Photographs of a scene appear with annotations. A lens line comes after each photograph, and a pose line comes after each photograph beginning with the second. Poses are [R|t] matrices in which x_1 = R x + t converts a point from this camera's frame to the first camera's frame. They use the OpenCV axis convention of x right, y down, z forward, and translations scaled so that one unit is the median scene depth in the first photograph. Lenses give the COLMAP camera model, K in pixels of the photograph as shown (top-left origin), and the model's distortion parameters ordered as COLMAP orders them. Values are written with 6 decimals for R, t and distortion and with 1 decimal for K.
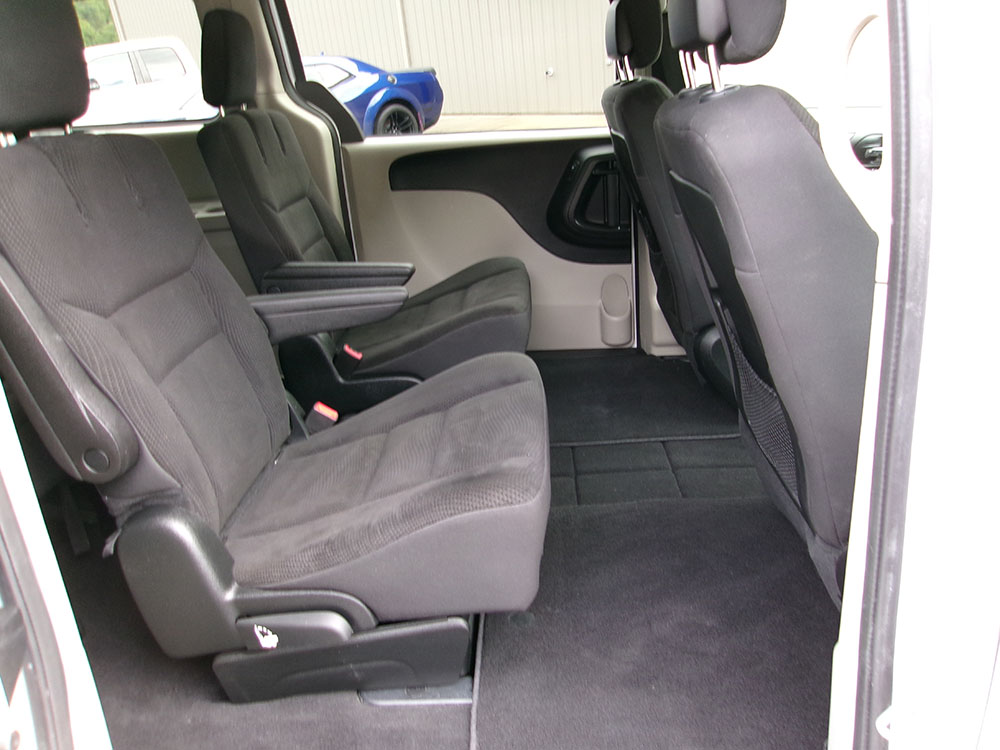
lens RADIAL K [[789.7, 0, 500.0], [0, 789.7, 375.0], [0, 0, 1]] dist [-0.044128, 0.079817]
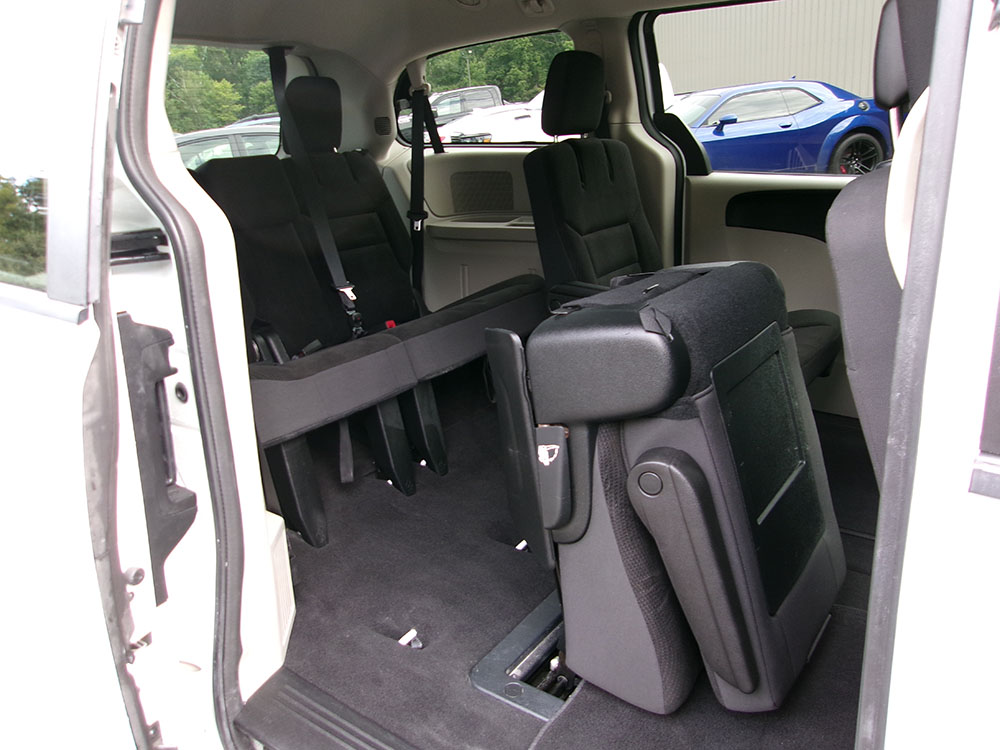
lens RADIAL K [[789.7, 0, 500.0], [0, 789.7, 375.0], [0, 0, 1]] dist [-0.044128, 0.079817]
pose [[0.828941, 0.209508, -0.518616, 0.188045], [-0.220124, 0.974573, 0.041864, -0.031511], [0.514200, 0.079457, 0.853982, 0.023987]]
